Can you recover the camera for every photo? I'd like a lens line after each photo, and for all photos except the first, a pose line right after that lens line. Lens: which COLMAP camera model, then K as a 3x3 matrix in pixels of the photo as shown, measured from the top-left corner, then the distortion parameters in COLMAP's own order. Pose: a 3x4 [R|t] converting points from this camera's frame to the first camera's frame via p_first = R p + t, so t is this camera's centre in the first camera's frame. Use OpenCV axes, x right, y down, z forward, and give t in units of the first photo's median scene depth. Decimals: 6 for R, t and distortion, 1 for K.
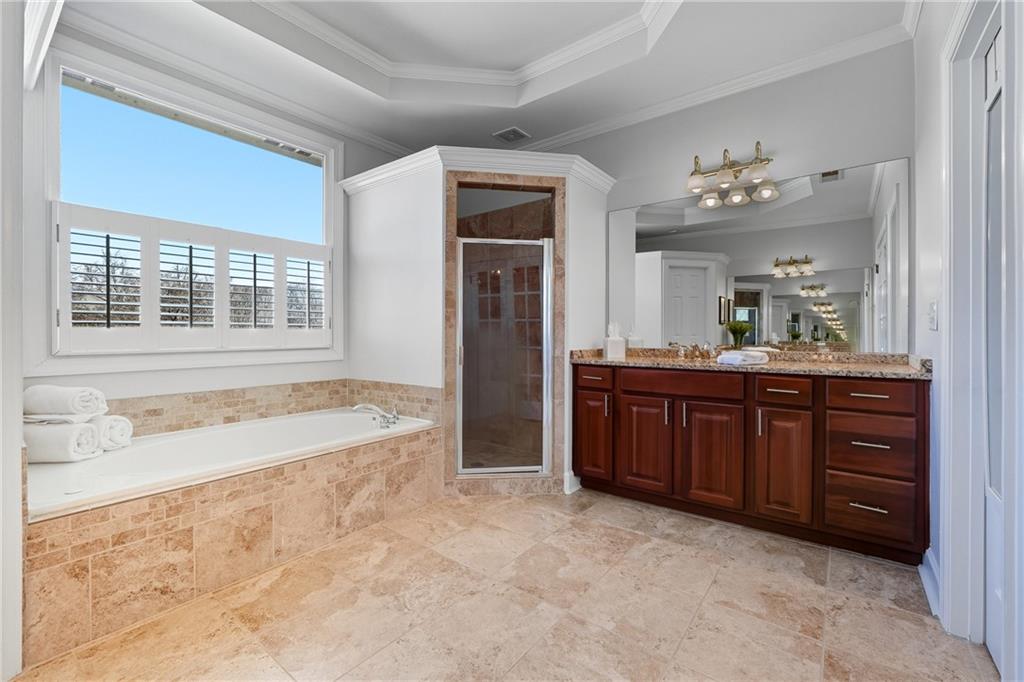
lens RADIAL K [[430.1, 0, 518.8], [0, 430.1, 335.7], [0, 0, 1]] dist [0.004965, 0.000900]
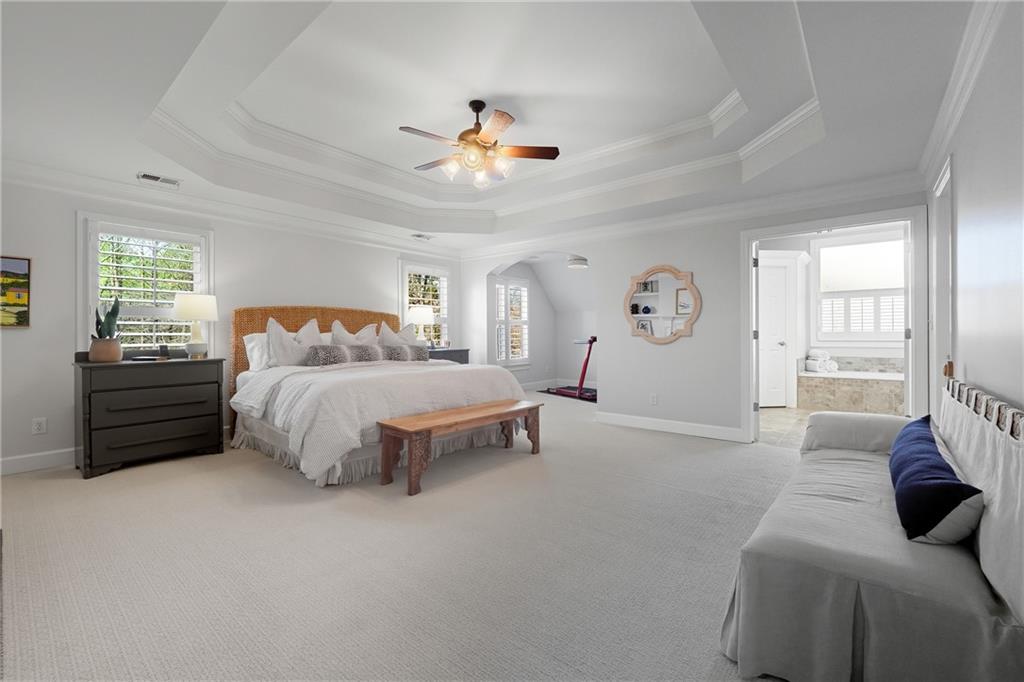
lens RADIAL K [[430.1, 0, 518.8], [0, 430.1, 336.1], [0, 0, 1]] dist [0.004965, 0.000900]
pose [[-0.023766, 0.001433, -0.999717, 2.084178], [0.001131, 0.999998, 0.001406, 0.004425], [0.999717, -0.001098, -0.023767, -1.092602]]
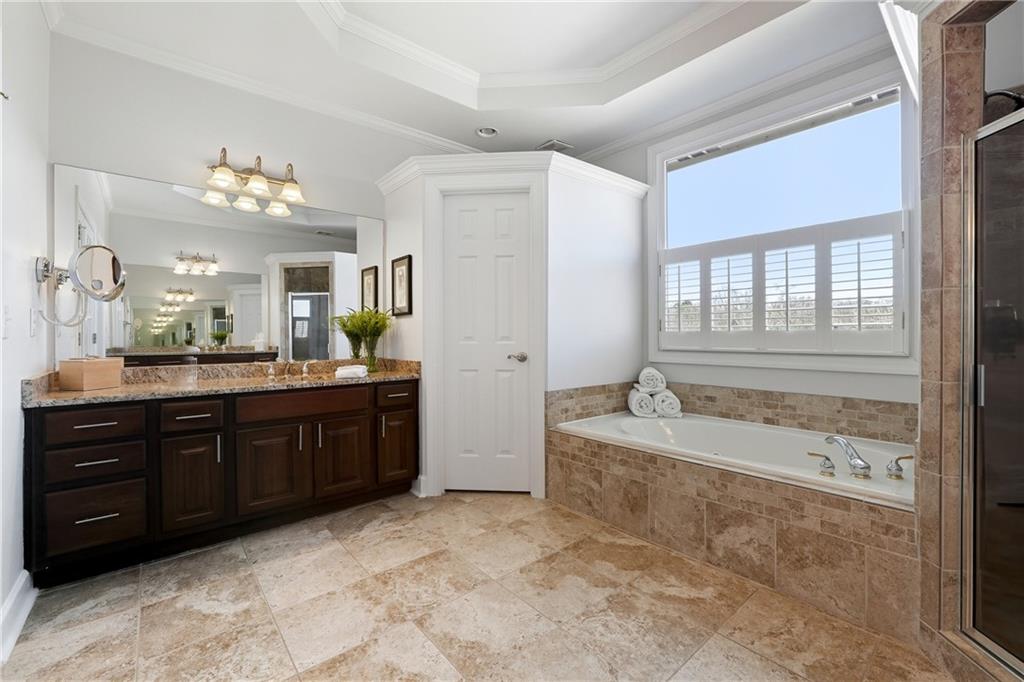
lens RADIAL K [[430.1, 0, 513.1], [0, 430.1, 336.0], [0, 0, 1]] dist [0.004965, 0.000900]
pose [[-0.200914, 0.006705, -0.979586, 0.541126], [-0.000516, 0.999976, 0.006951, -0.013460], [0.979609, 0.001902, -0.200905, 0.763463]]
